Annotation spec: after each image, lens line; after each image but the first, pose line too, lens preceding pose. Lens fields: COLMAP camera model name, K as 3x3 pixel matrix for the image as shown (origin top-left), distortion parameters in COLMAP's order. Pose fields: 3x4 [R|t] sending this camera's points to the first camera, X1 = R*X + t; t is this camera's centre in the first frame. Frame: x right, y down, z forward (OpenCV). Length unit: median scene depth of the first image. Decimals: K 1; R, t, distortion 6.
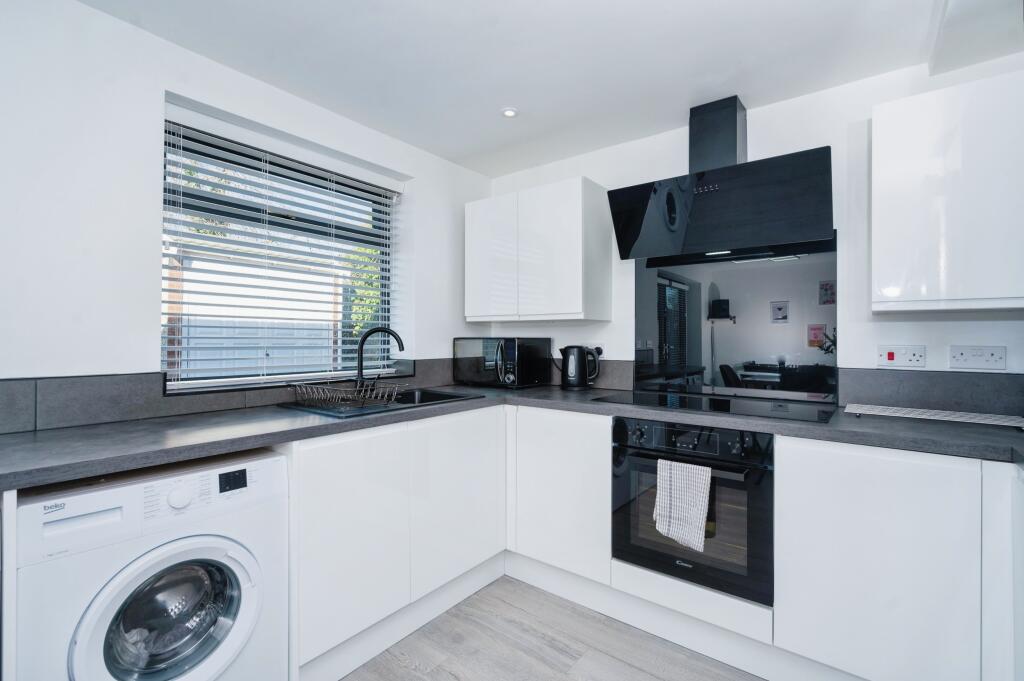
lens RADIAL K [[466.1, 0, 511.3], [0, 466.1, 333.7], [0, 0, 1]] dist [-0.001714, -0.000150]
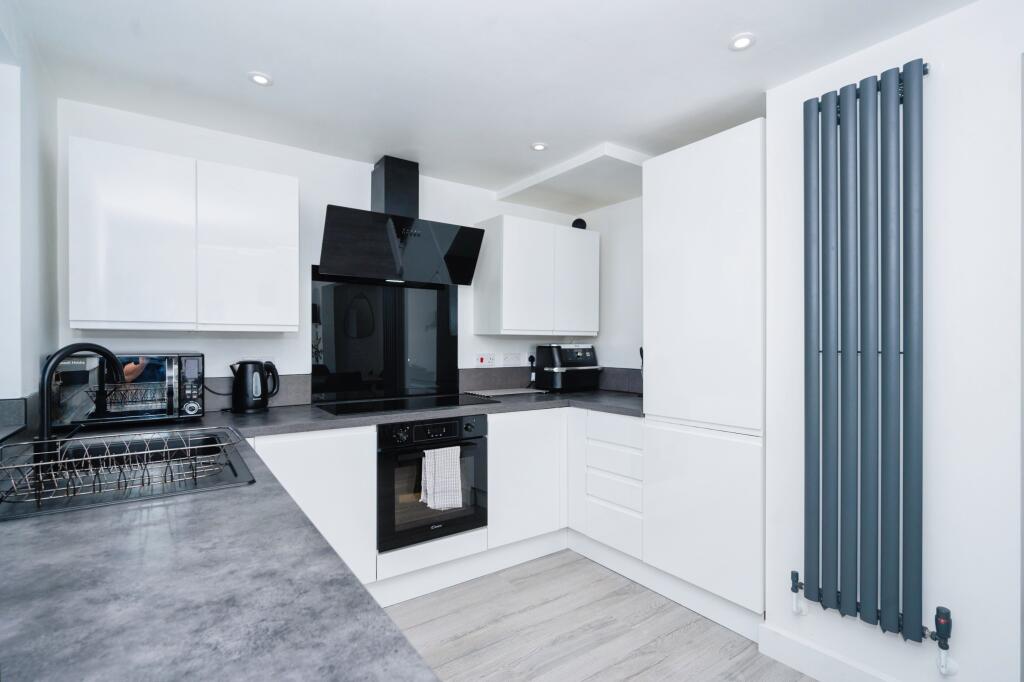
lens RADIAL K [[488.8, 0, 512.0], [0, 488.8, 341.0], [0, 0, 1]] dist [0.000655, 0.000037]
pose [[0.297688, -0.002297, 0.954660, -0.784594], [-0.012281, 0.999905, 0.006235, -0.030584], [-0.954584, -0.013580, 0.297631, 0.362258]]
